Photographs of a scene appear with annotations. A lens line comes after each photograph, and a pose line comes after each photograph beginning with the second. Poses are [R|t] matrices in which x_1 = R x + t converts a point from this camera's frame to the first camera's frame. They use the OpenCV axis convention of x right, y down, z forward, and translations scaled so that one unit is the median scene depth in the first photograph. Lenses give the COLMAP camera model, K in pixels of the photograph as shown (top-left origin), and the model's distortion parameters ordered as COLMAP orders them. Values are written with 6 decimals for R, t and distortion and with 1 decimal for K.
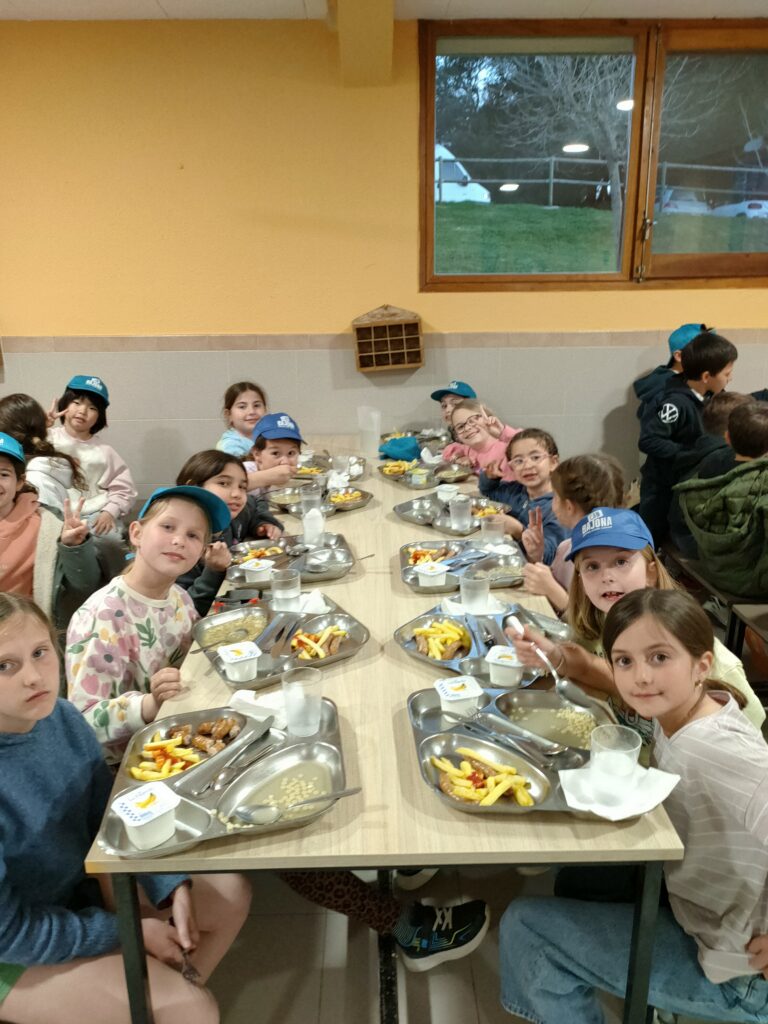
lens RADIAL K [[791.9, 0, 384.0], [0, 791.9, 512.0], [0, 0, 1]] dist [0.004803, 0.002284]
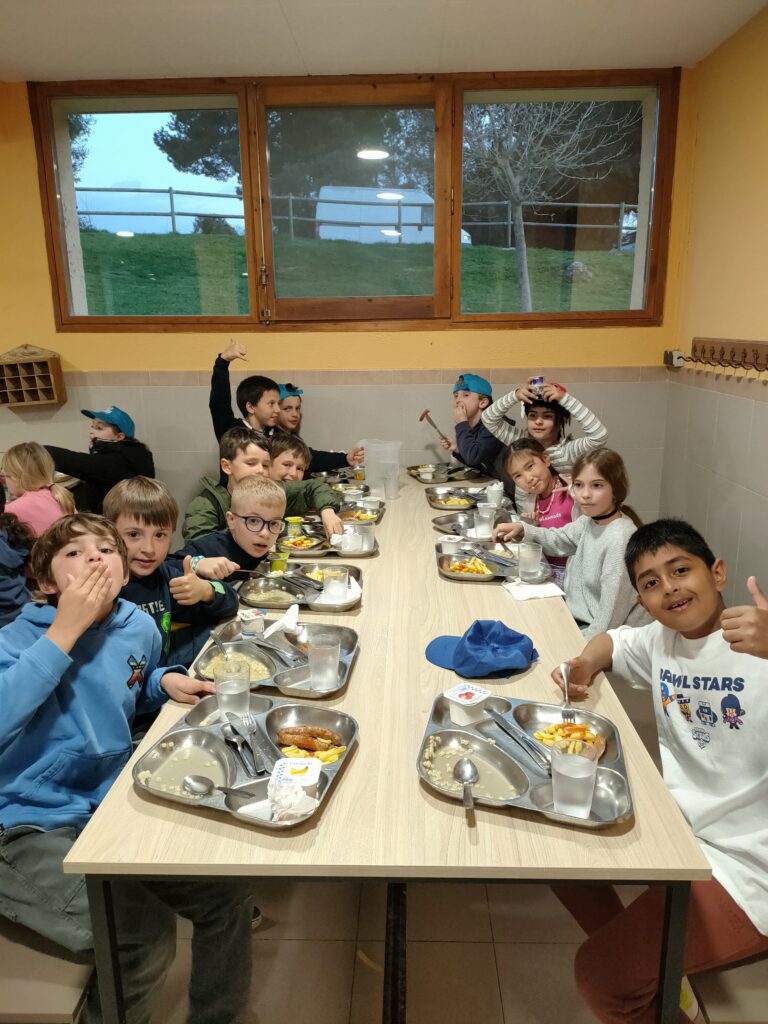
lens RADIAL K [[752.4, 0, 384.0], [0, 752.4, 512.0], [0, 0, 1]] dist [0.056308, -0.117796]
pose [[0.998674, 0.018032, -0.048212, 0.521875], [-0.019534, 0.999333, -0.030864, -0.017085], [0.047624, 0.031765, 0.998360, 0.026429]]
